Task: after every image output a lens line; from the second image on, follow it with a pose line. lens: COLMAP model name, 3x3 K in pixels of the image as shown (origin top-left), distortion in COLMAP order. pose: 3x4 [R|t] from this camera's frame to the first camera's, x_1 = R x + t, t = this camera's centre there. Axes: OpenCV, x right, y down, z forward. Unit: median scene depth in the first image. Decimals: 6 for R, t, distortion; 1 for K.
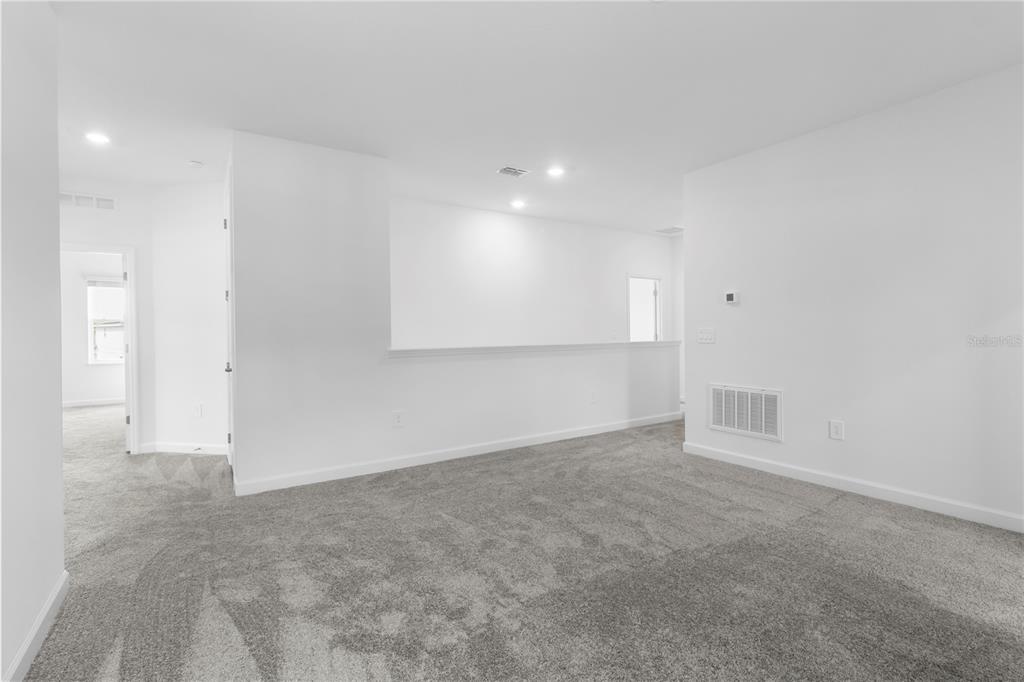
lens RADIAL K [[471.5, 0, 517.8], [0, 471.5, 340.7], [0, 0, 1]] dist [0.003994, -0.000599]
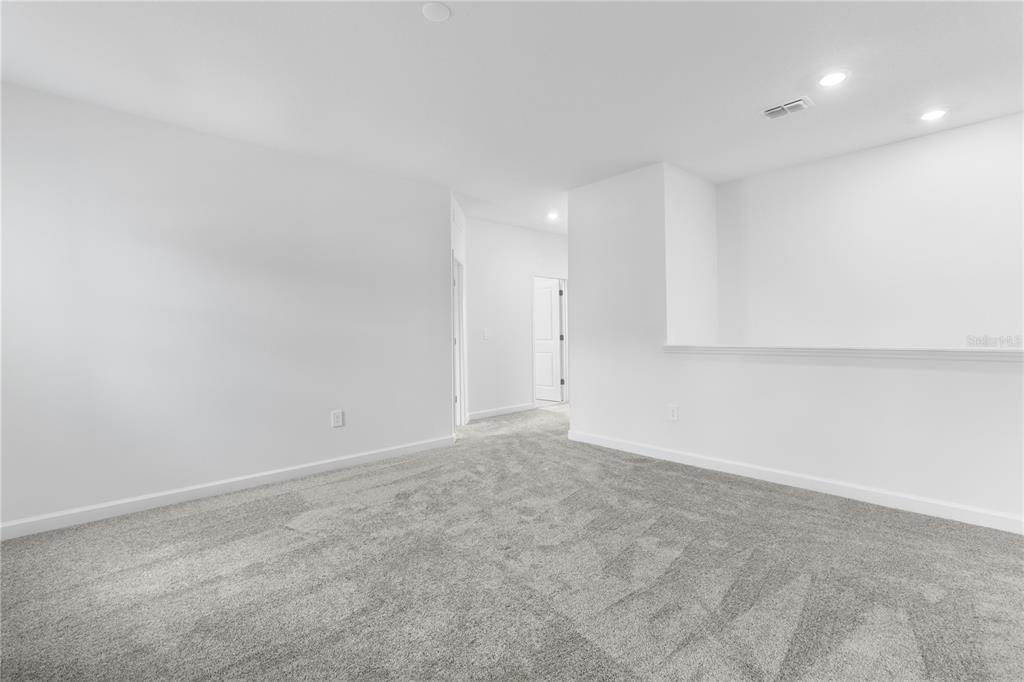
lens RADIAL K [[471.5, 0, 517.9], [0, 471.5, 336.3], [0, 0, 1]] dist [0.003994, -0.000599]
pose [[0.155361, 0.009857, -0.987809, 0.863807], [-0.007578, 0.999933, 0.008786, -0.008710], [0.987829, 0.006120, 0.155425, 0.626278]]
